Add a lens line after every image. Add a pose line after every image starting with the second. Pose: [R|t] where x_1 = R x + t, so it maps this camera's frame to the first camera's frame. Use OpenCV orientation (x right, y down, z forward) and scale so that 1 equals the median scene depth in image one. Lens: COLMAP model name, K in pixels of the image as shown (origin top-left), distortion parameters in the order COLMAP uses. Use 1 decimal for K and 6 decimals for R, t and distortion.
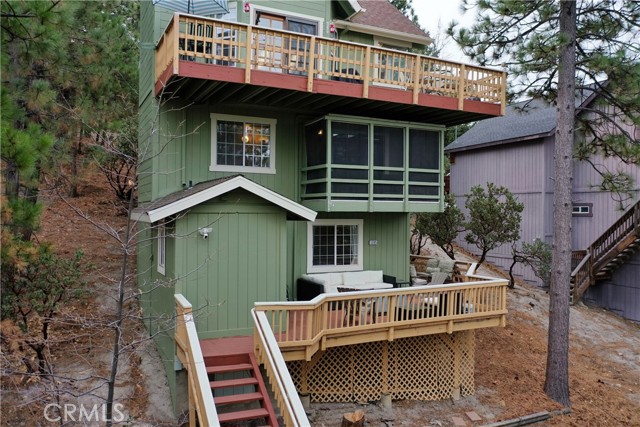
lens RADIAL K [[512.0, 0, 320.0], [0, 512.0, 213.5], [0, 0, 1]] dist [-0.004629, -0.002164]
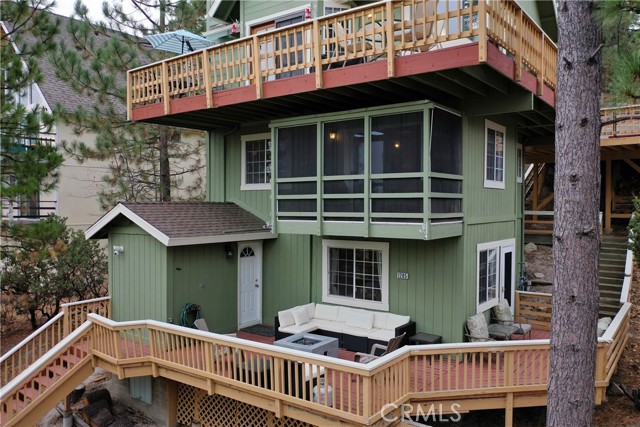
lens RADIAL K [[508.8, 0, 319.6], [0, 508.8, 208.1], [0, 0, 1]] dist [0.007749, 0.000898]
pose [[0.455860, -0.000763, -0.890051, 0.772468], [0.004326, 0.999990, 0.001358, -0.045146], [0.890041, -0.004470, 0.455858, 0.638659]]
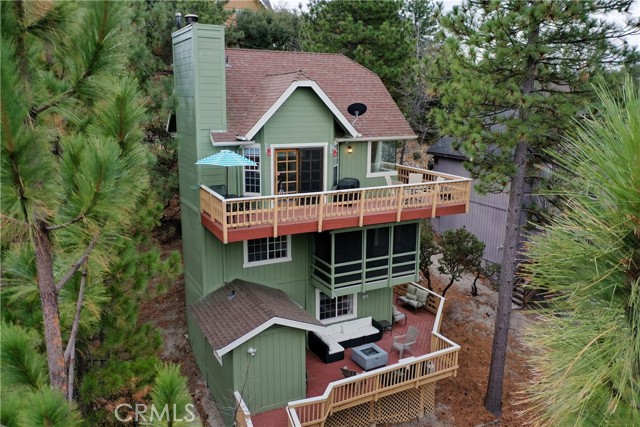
lens RADIAL K [[512.0, 0, 320.0], [0, 512.0, 213.5], [0, 0, 1]] dist [-0.004629, -0.002164]
pose [[0.999839, -0.008534, 0.015796, -0.034297], [0.004849, 0.975468, 0.220087, -0.495217], [-0.017286, -0.219975, 0.975352, -0.263360]]
